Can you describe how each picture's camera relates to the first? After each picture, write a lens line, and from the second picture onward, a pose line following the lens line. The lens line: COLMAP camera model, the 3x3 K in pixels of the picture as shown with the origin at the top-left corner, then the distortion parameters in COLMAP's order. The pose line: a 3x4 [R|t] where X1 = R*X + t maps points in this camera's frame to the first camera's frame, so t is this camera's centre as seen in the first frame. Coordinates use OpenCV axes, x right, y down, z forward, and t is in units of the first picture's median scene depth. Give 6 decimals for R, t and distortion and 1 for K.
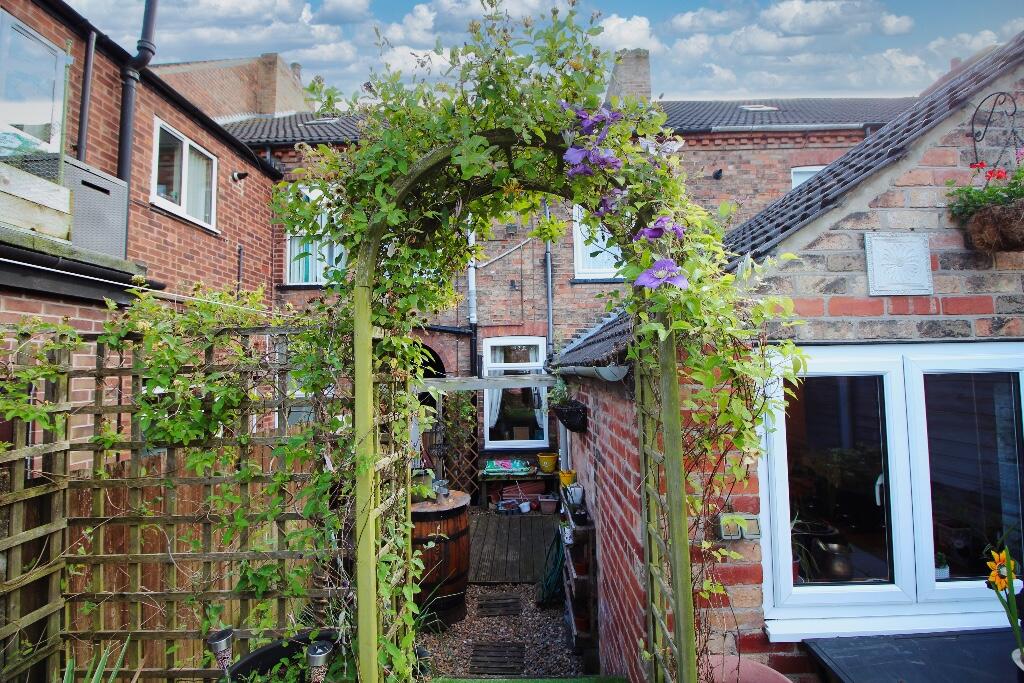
lens RADIAL K [[478.1, 0, 511.3], [0, 478.1, 328.3], [0, 0, 1]] dist [-0.009249, -0.000679]
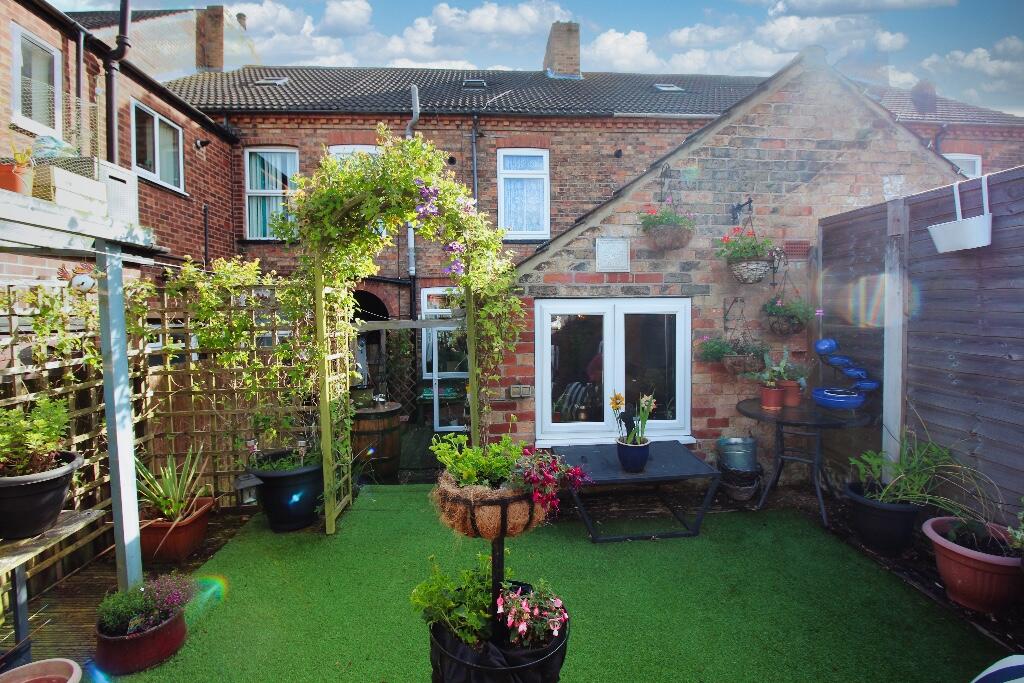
lens RADIAL K [[478.1, 0, 511.3], [0, 478.1, 328.3], [0, 0, 1]] dist [-0.009249, -0.000679]
pose [[0.996269, 0.004633, 0.086175, 0.075313], [-0.014003, 0.994004, 0.108445, -0.014290], [-0.085156, -0.109247, 0.990360, -0.252370]]
